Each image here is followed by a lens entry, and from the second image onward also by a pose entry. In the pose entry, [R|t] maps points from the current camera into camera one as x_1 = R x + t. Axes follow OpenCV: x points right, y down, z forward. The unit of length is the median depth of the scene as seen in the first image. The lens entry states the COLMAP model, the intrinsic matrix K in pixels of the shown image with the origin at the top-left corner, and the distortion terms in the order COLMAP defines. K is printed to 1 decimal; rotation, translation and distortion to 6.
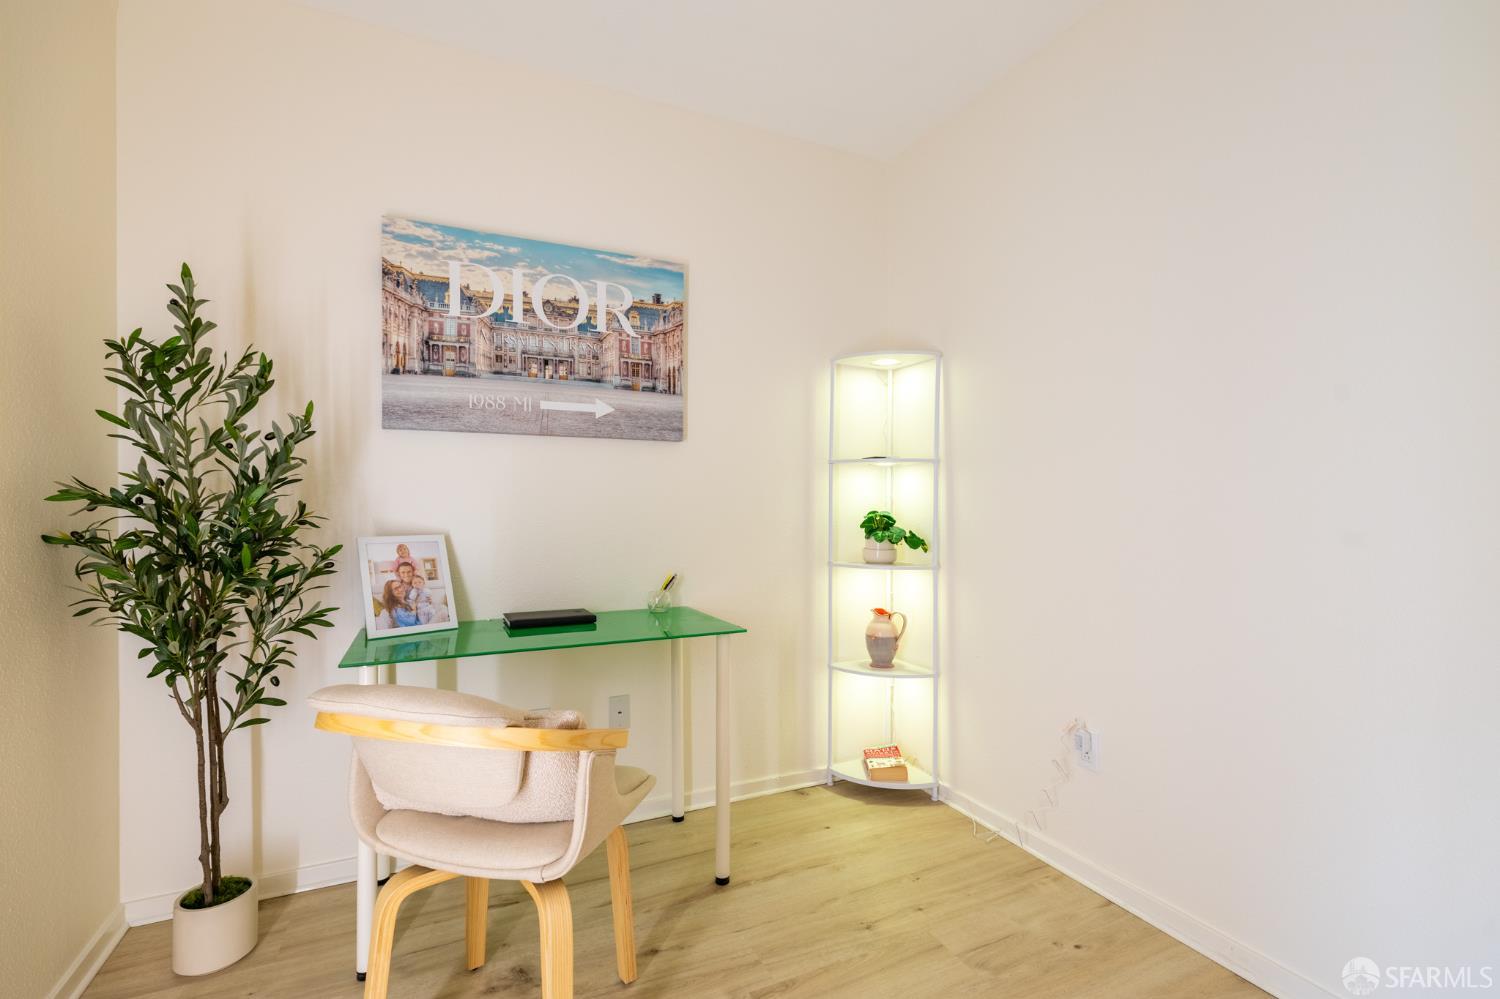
lens RADIAL K [[694.2, 0, 750.5], [0, 694.2, 504.7], [0, 0, 1]] dist [-0.001920, 0.000779]
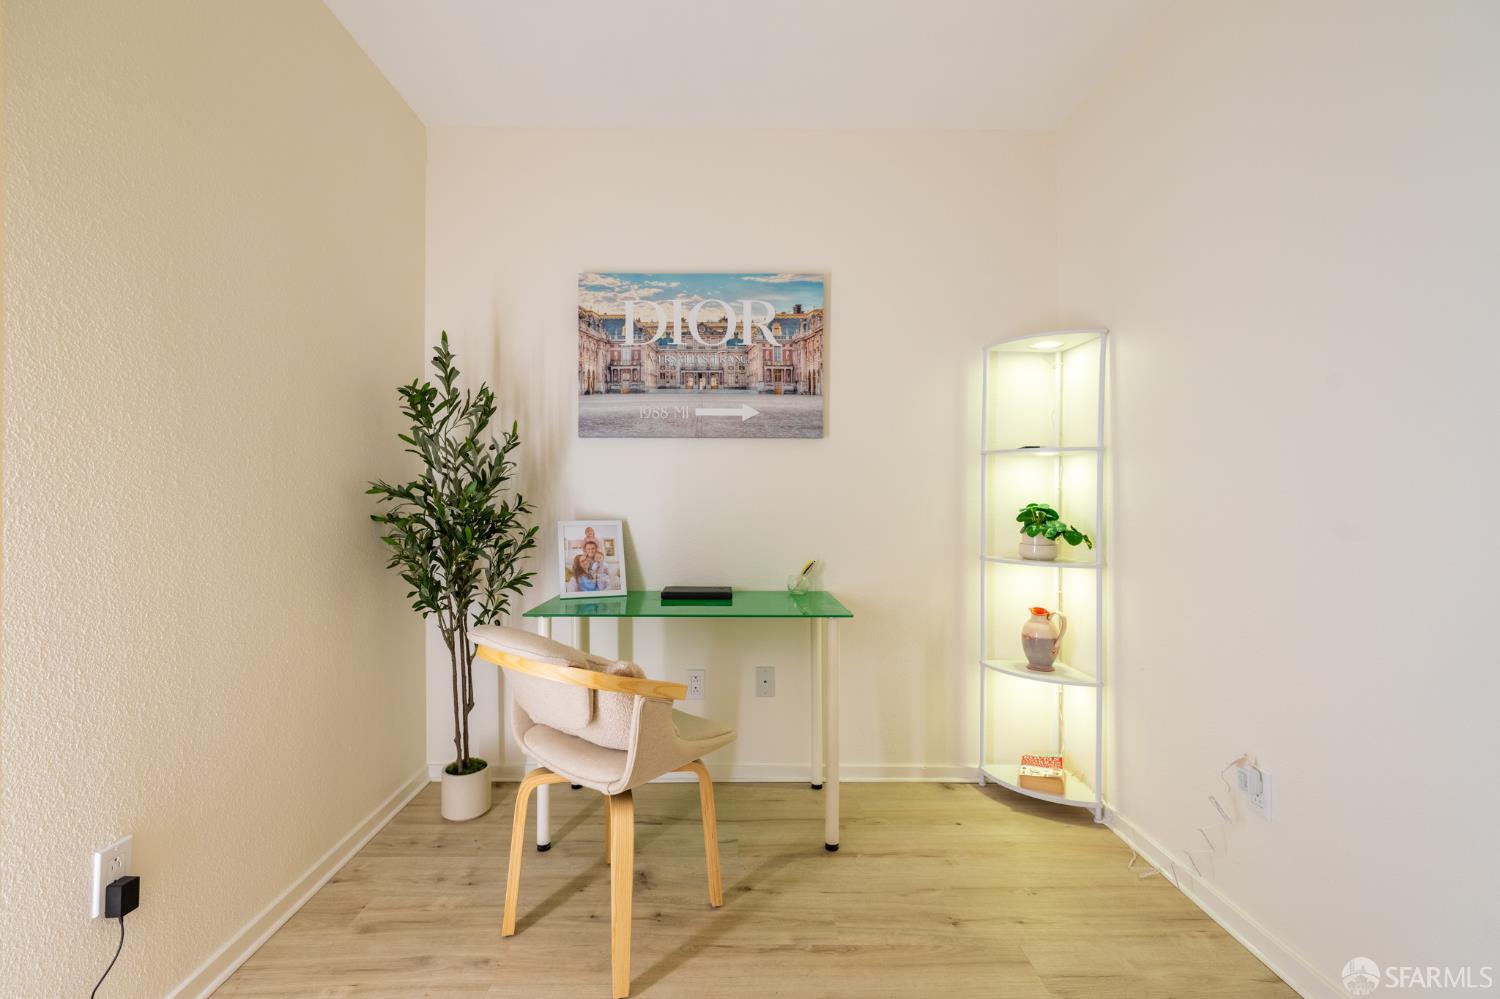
lens RADIAL K [[681.0, 0, 747.4], [0, 681.0, 497.7], [0, 0, 1]] dist [-0.005613, 0.000159]
pose [[0.896898, 0.002271, -0.442232, 0.303004], [-0.001648, 0.999997, 0.001792, -0.000412], [0.442235, -0.000878, 0.896899, -0.000951]]
